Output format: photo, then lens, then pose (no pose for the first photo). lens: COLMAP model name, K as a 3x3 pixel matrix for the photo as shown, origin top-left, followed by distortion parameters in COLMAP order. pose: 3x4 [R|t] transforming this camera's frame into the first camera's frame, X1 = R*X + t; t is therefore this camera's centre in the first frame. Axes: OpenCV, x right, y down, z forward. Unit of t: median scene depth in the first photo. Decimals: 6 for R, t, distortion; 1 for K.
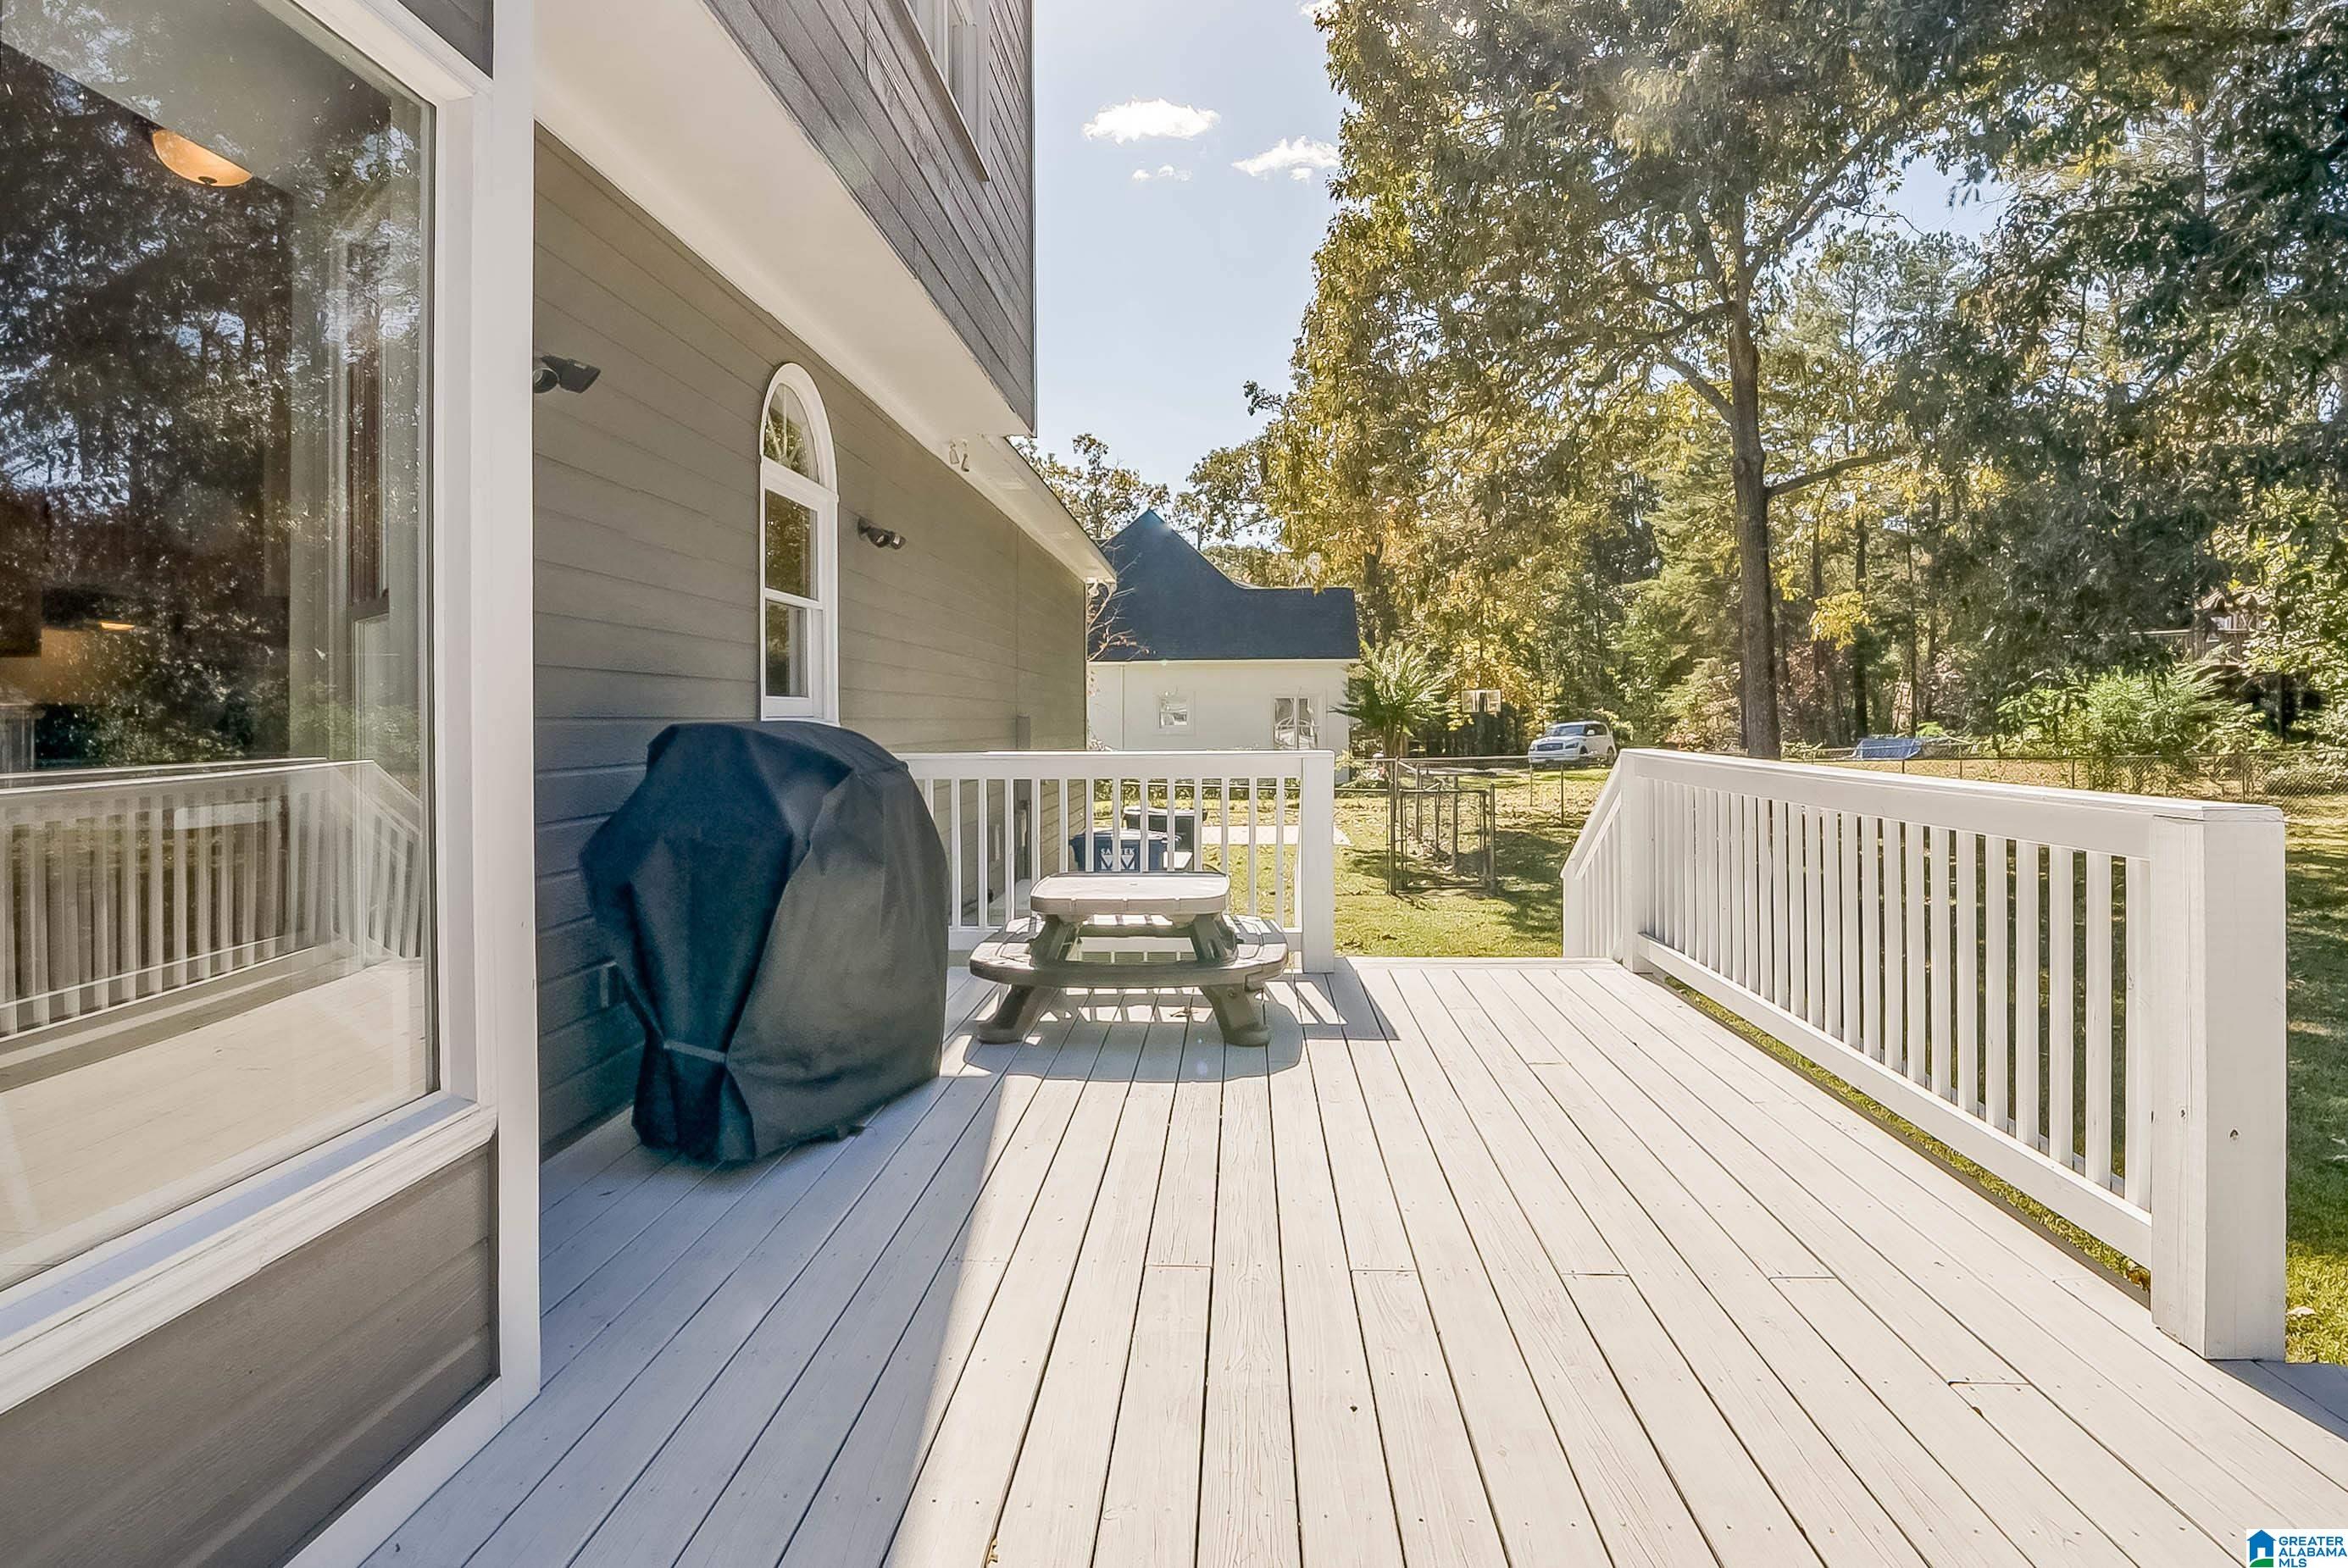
lens RADIAL K [[1279.9, 0, 1173.3], [0, 1279.9, 720.4], [0, 0, 1]] dist [0.000675, 0.000055]
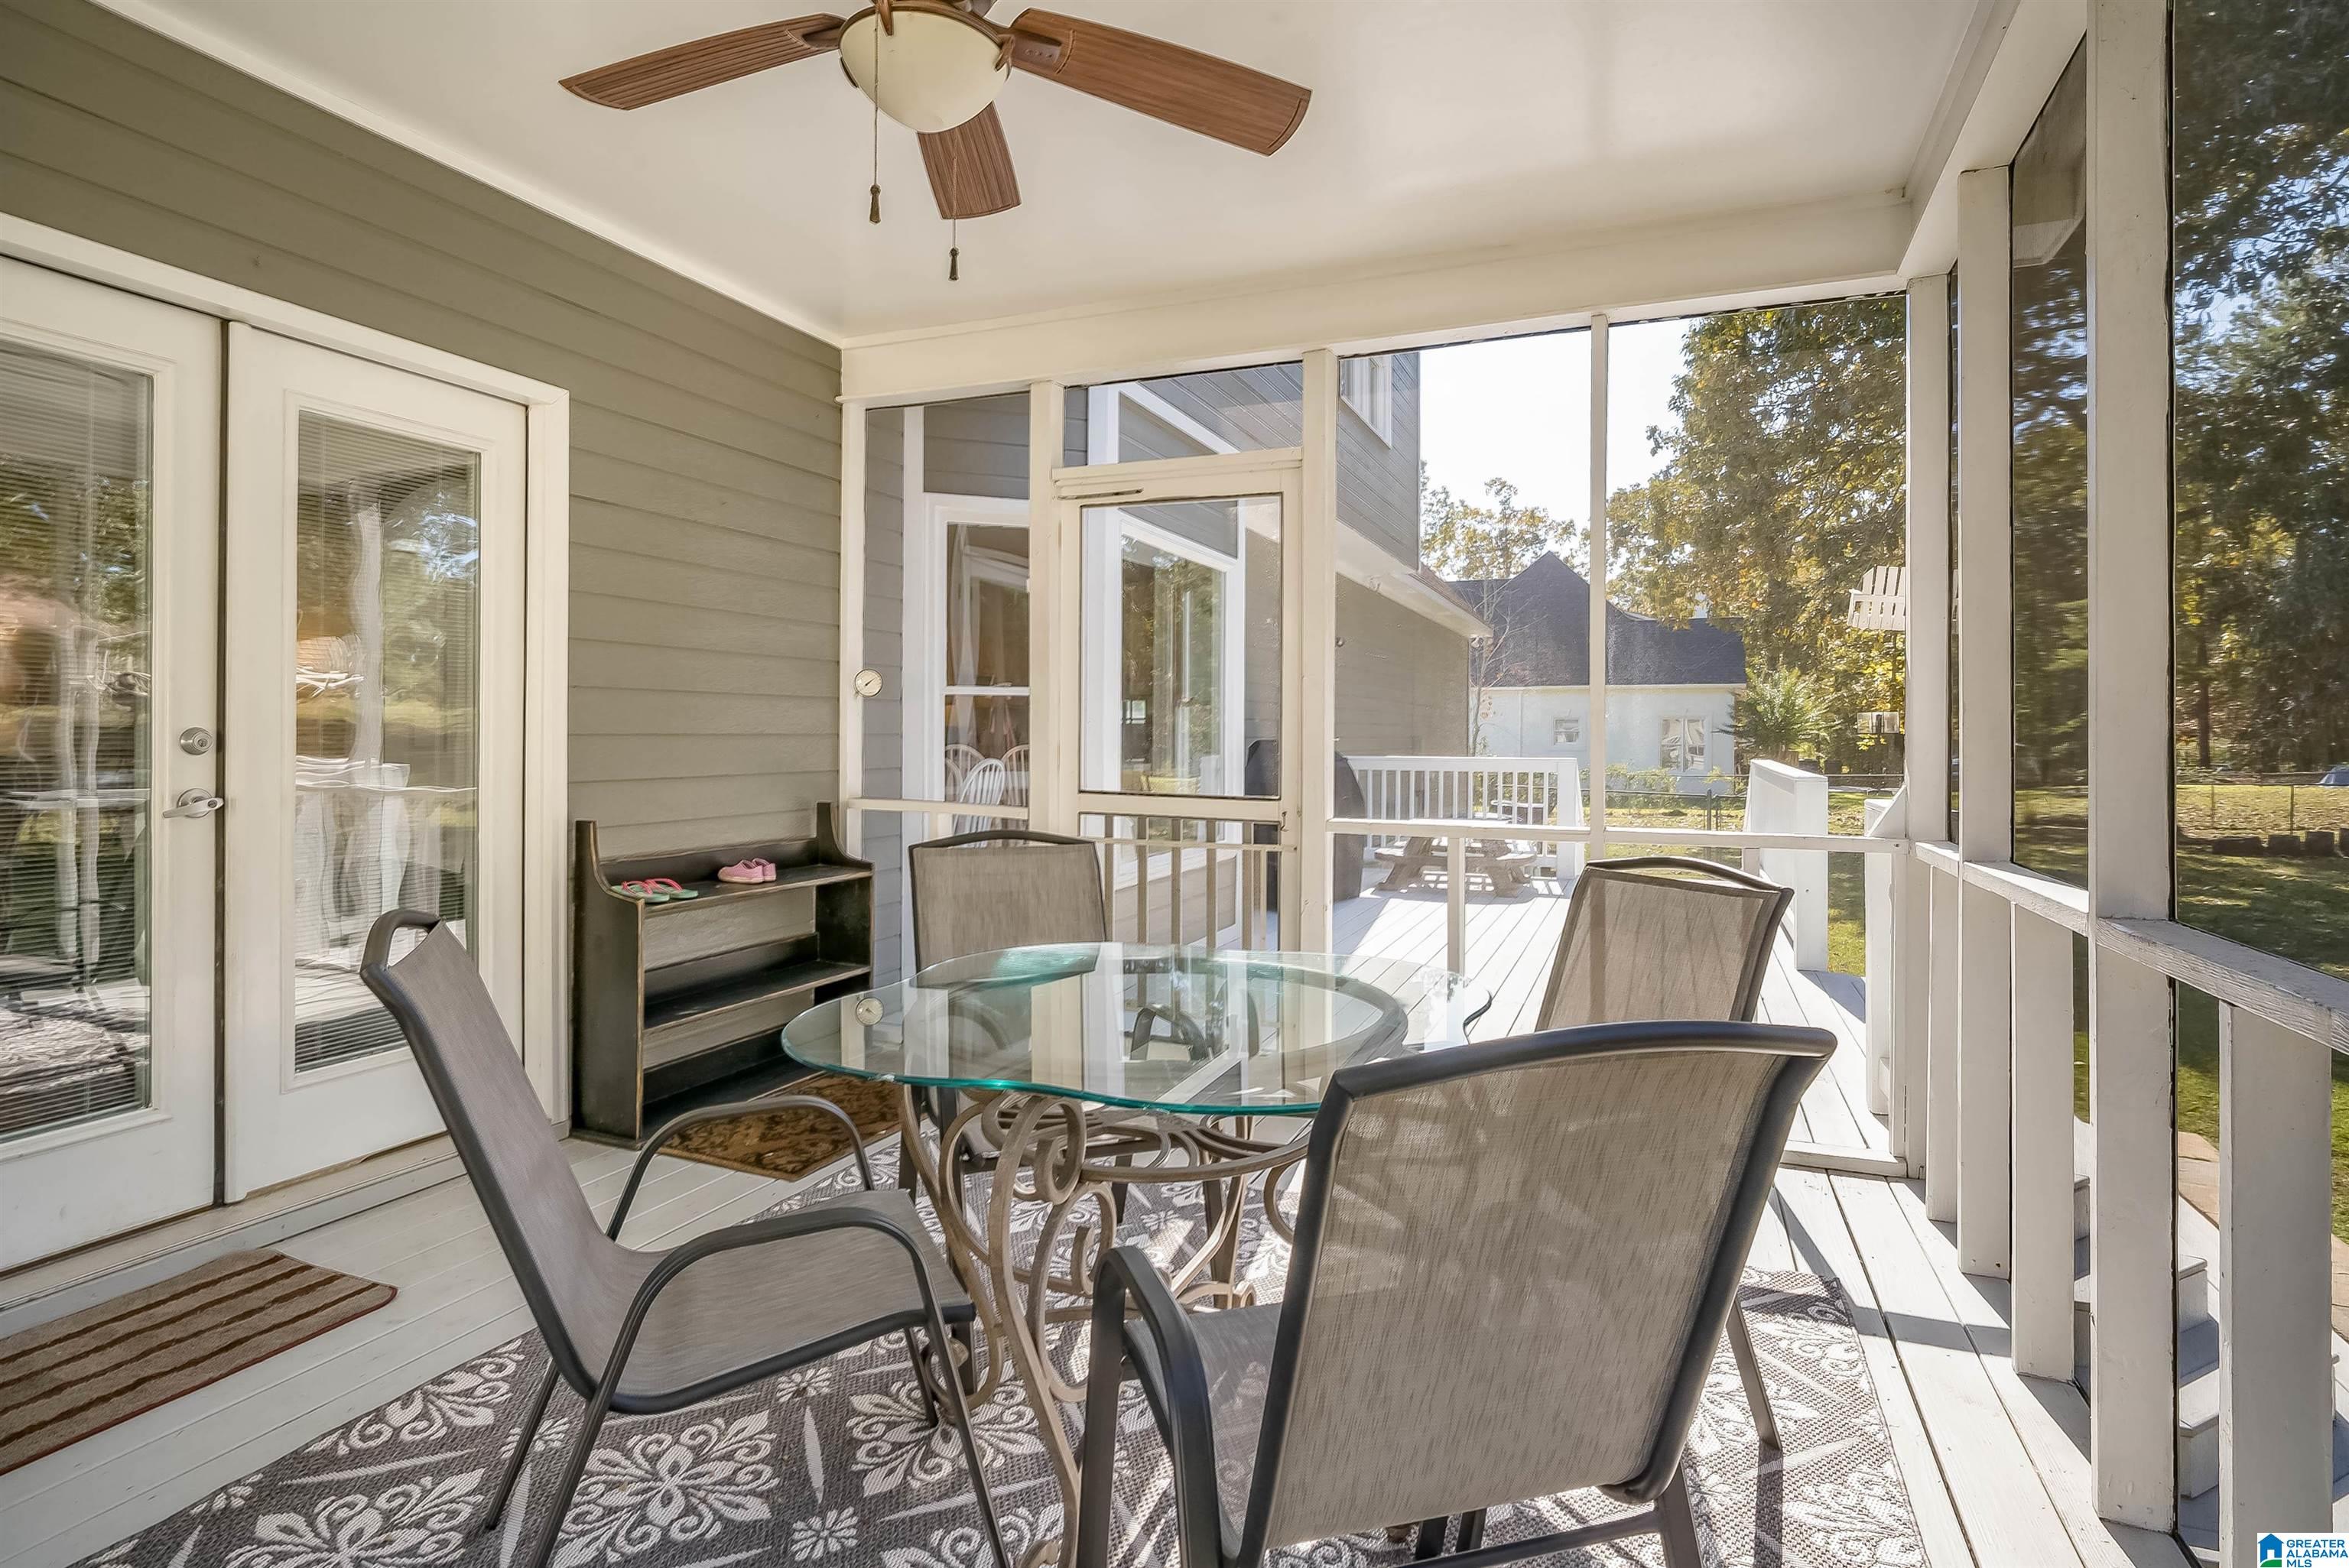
lens RADIAL K [[1173.2, 0, 1174.4], [0, 1173.2, 728.7], [0, 0, 1]] dist [0.000679, 0.000055]
pose [[0.942520, 0.009162, -0.334023, 0.020468], [-0.010688, 0.999939, -0.002732, -0.000890], [0.333978, 0.006145, 0.942561, -0.109408]]
